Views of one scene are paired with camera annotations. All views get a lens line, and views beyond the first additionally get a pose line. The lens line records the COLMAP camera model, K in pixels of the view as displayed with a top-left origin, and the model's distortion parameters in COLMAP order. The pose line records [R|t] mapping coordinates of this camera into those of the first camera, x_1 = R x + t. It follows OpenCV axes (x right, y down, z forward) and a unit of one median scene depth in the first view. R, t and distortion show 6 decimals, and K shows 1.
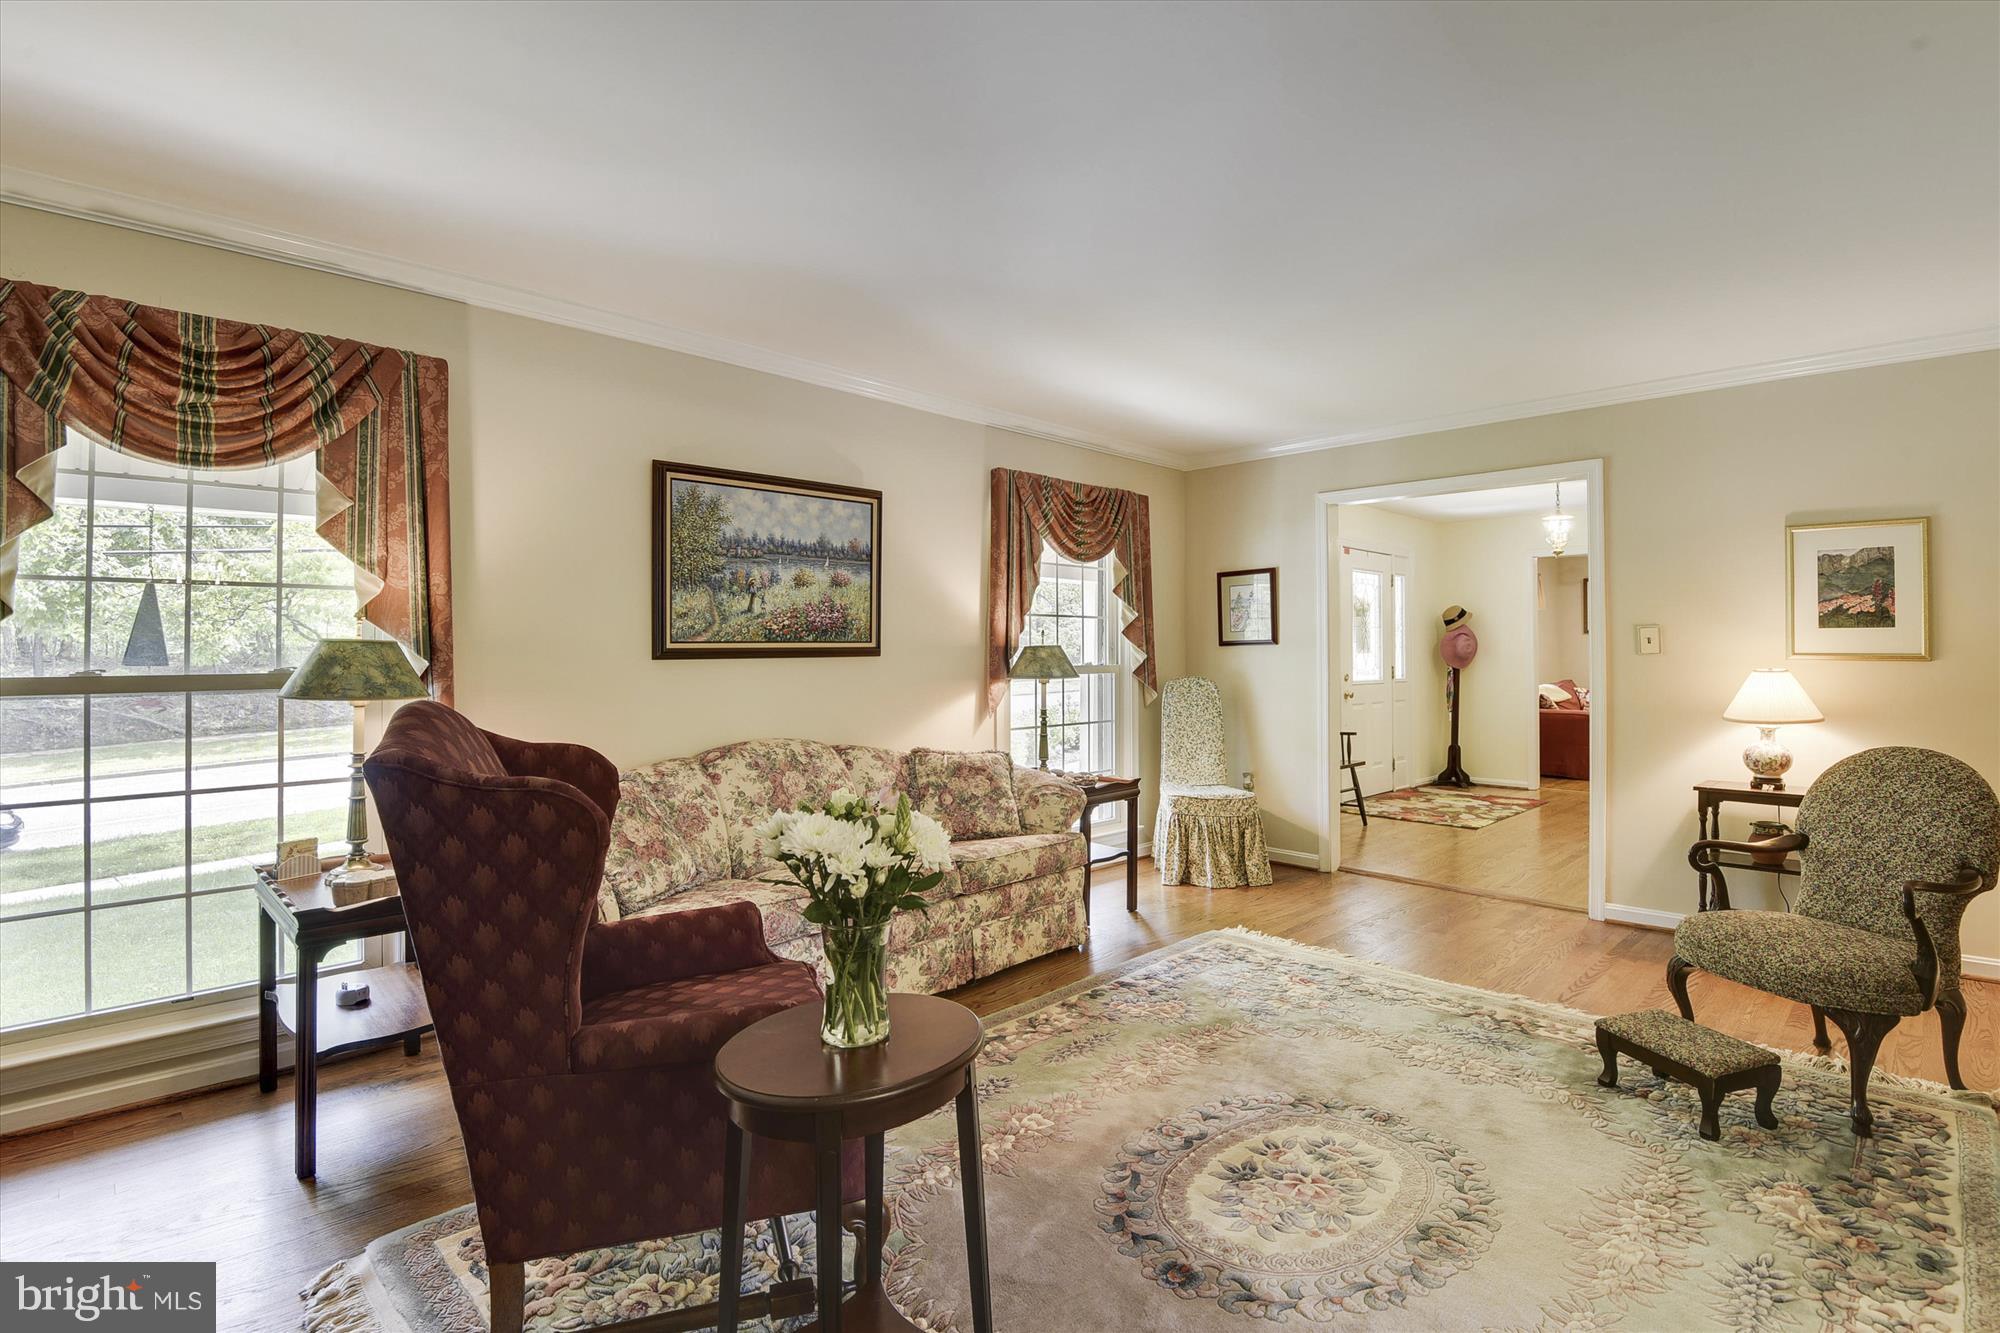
lens RADIAL K [[959.6, 0, 1001.3], [0, 959.6, 616.5], [0, 0, 1]] dist [0.016591, -0.000216]
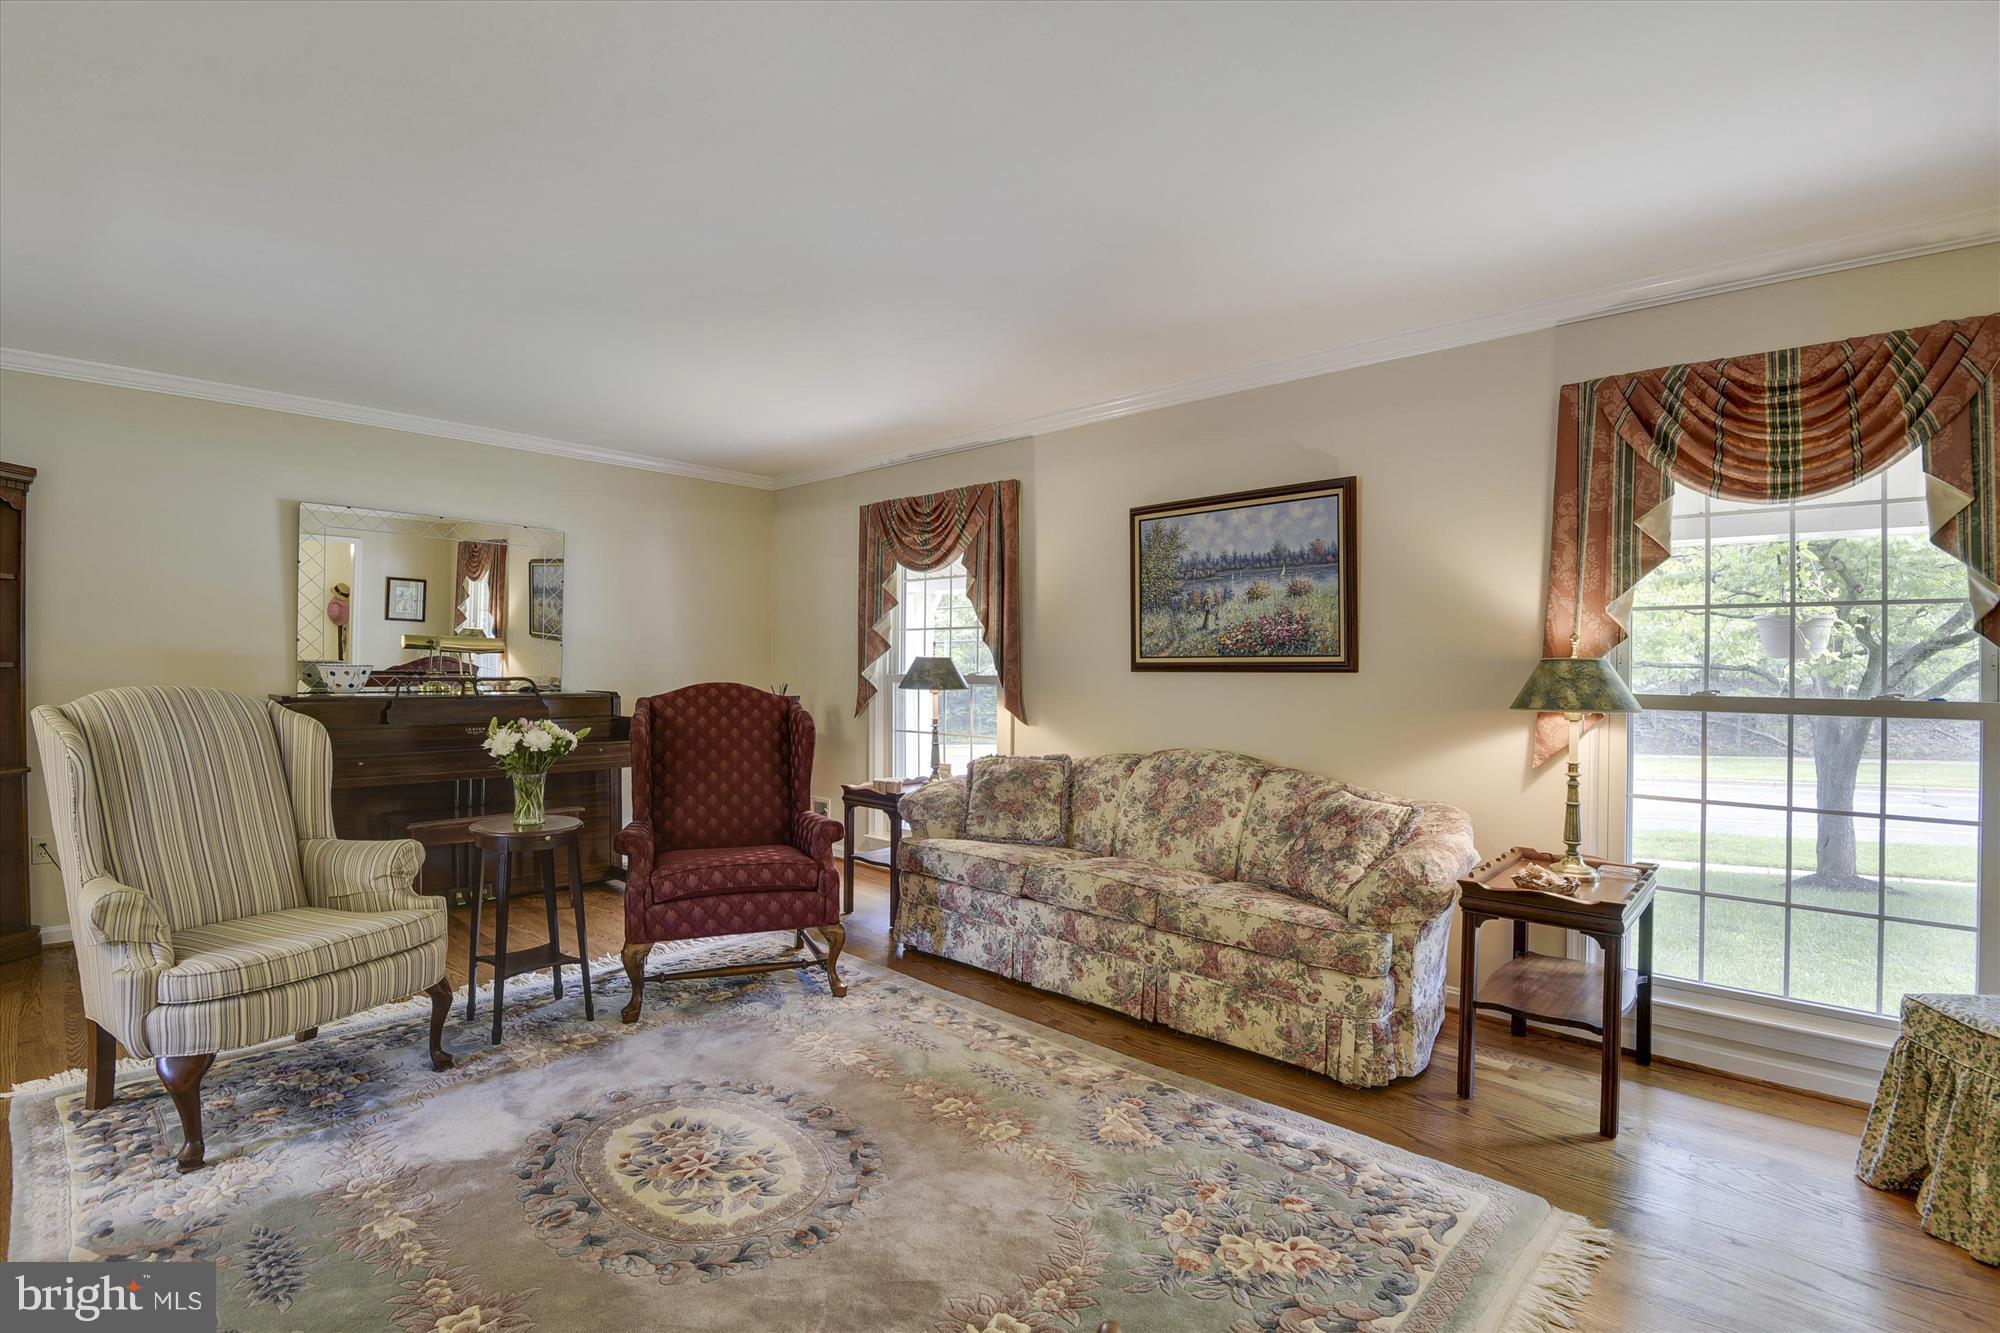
lens RADIAL K [[929.7, 0, 1012.1], [0, 929.7, 663.3], [0, 0, 1]] dist [-0.002066, -0.001329]
pose [[0.036489, -0.002820, -0.999330, 0.741666], [0.026327, 0.999652, -0.001860, 0.029279], [0.998987, -0.026242, 0.036550, 0.730354]]
